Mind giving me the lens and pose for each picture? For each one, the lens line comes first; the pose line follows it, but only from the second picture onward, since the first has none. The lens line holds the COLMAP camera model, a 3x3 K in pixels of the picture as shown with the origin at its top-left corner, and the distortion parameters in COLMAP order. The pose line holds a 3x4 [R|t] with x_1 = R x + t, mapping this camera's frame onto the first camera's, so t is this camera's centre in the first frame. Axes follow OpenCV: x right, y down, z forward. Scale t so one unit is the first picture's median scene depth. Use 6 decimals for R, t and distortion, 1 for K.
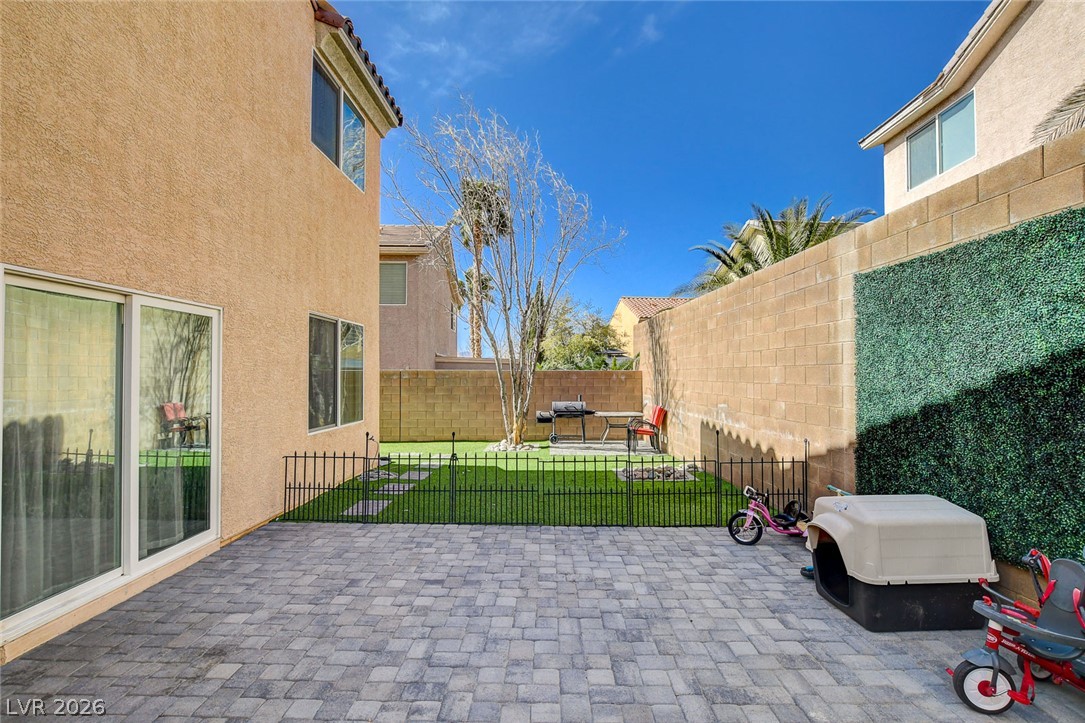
lens RADIAL K [[502.9, 0, 542.6], [0, 502.9, 368.1], [0, 0, 1]] dist [-0.020213, 0.001252]
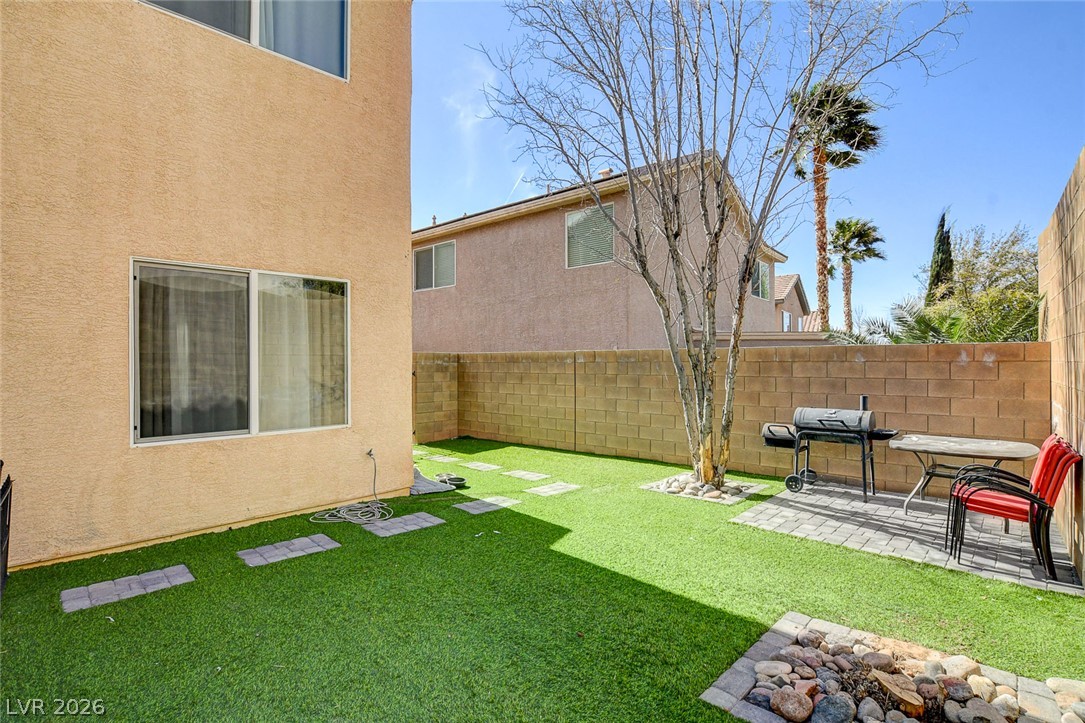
lens RADIAL K [[513.3, 0, 541.5], [0, 513.3, 361.8], [0, 0, 1]] dist [-0.032446, 0.000184]
pose [[0.724605, -0.004759, -0.689148, 0.419435], [0.014643, 0.999857, 0.008491, 0.028372], [0.689009, -0.016243, 0.724570, 1.009133]]
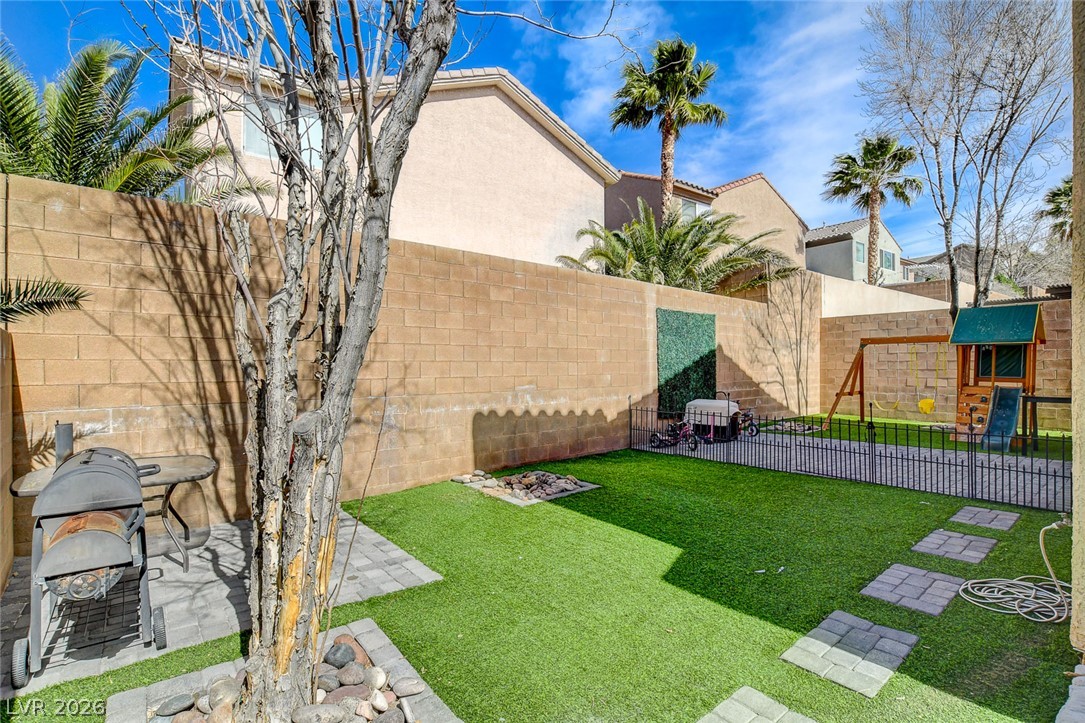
lens RADIAL K [[504.9, 0, 546.2], [0, 504.9, 364.6], [0, 0, 1]] dist [-0.019150, -0.000061]
pose [[-0.641957, 0.005968, 0.766718, -0.551338], [-0.005973, 0.999900, -0.012784, 0.063159], [-0.766718, -0.012786, -0.641857, 2.209238]]
